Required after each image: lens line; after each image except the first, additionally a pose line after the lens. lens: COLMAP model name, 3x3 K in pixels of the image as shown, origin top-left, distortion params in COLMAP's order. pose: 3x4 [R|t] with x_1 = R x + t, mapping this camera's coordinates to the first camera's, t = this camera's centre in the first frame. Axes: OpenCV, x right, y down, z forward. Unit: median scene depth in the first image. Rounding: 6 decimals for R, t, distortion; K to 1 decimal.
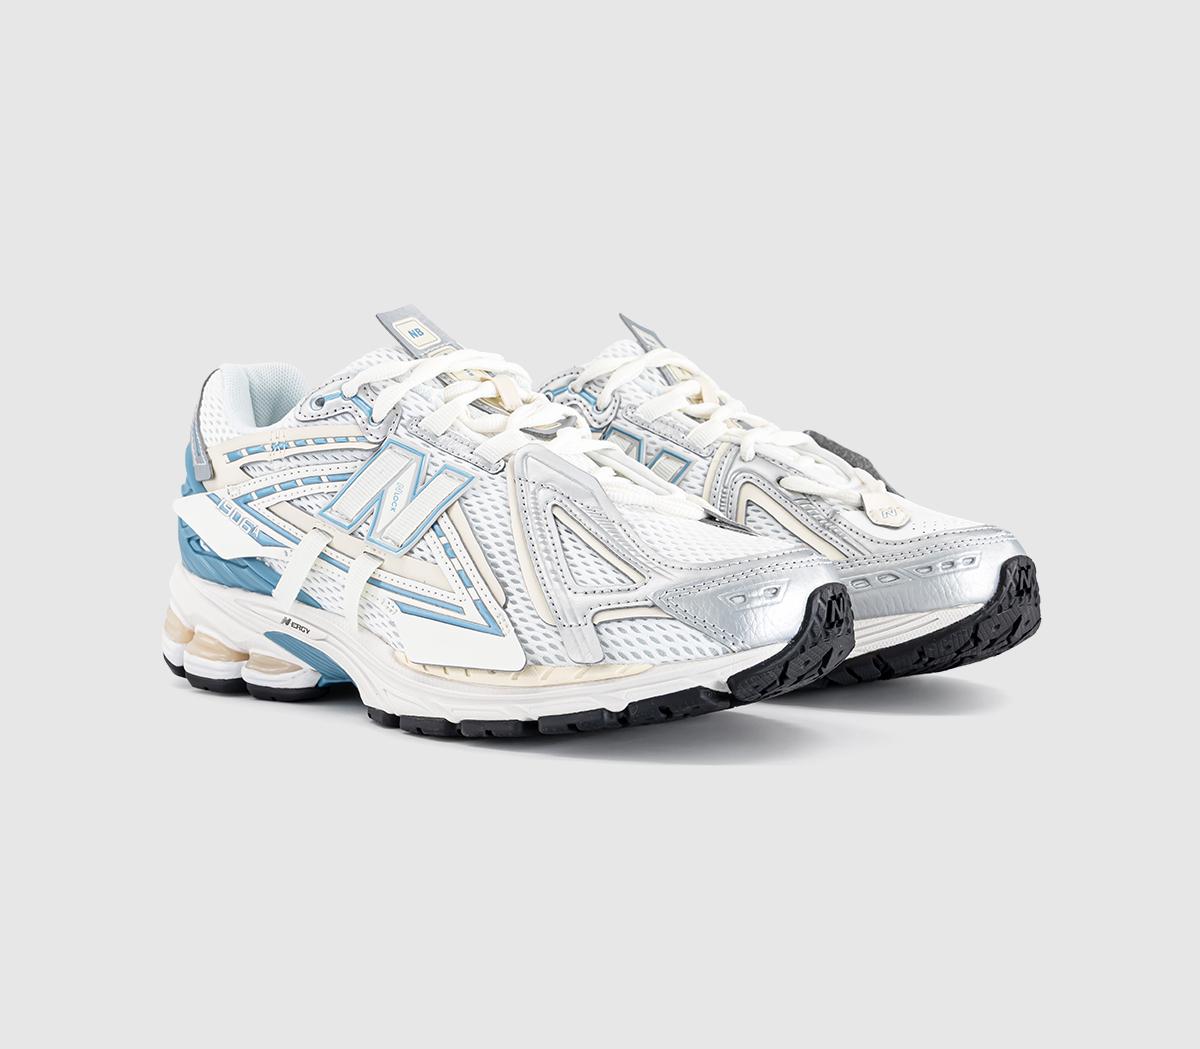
lens RADIAL K [[1960.8, 0, 600.0], [0, 1960.8, 524.5], [0, 0, 1]] dist [0.037764, -0.008213]
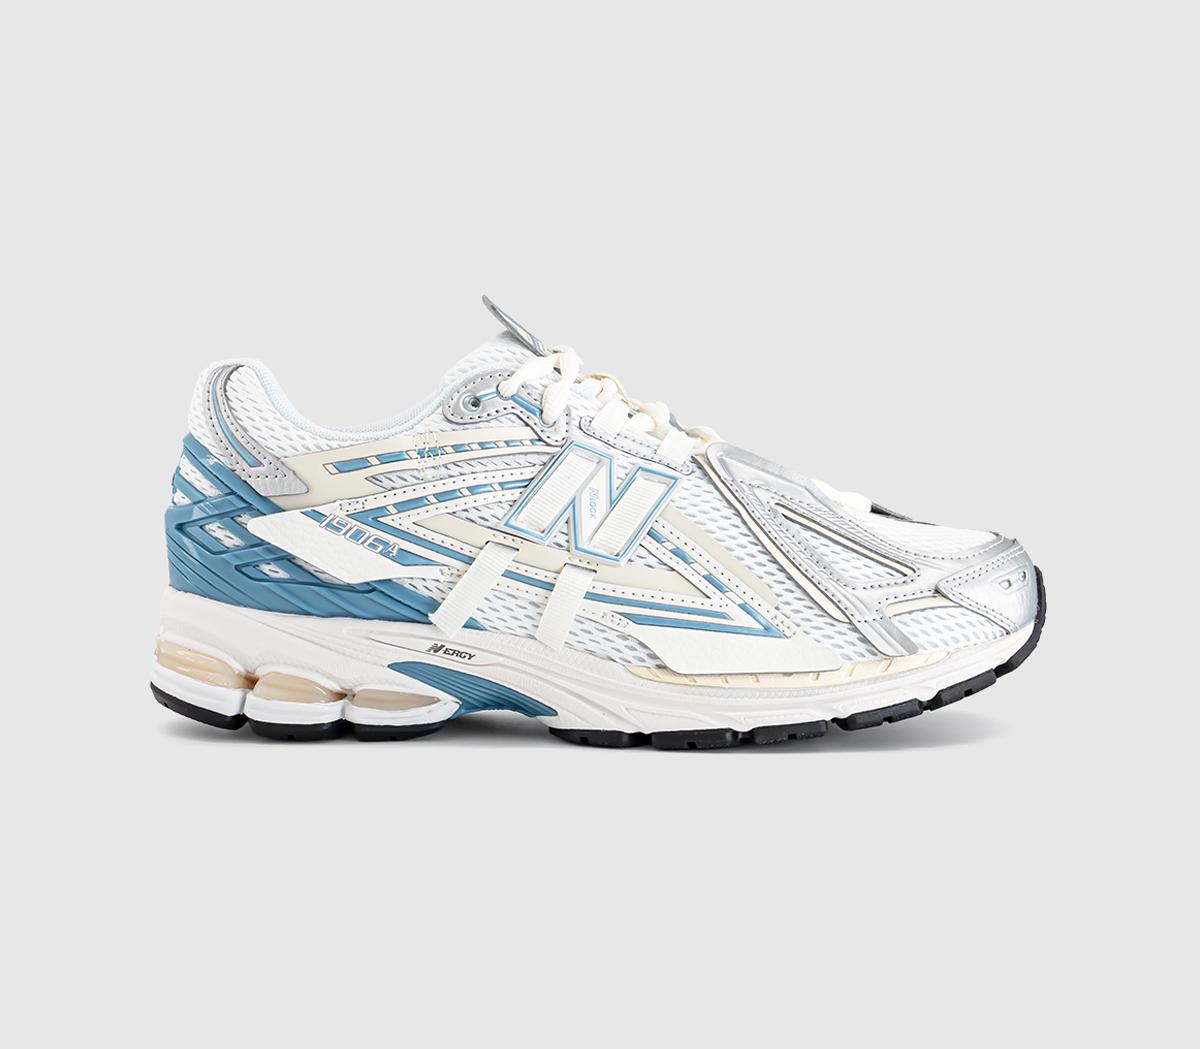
lens RADIAL K [[1960.8, 0, 600.0], [0, 1960.8, 524.5], [0, 0, 1]] dist [0.037764, -0.008213]
pose [[0.801984, -0.039422, 0.596043, -0.640828], [0.045865, 0.998938, 0.004357, -0.007567], [-0.595582, 0.023843, 0.802941, 0.242014]]
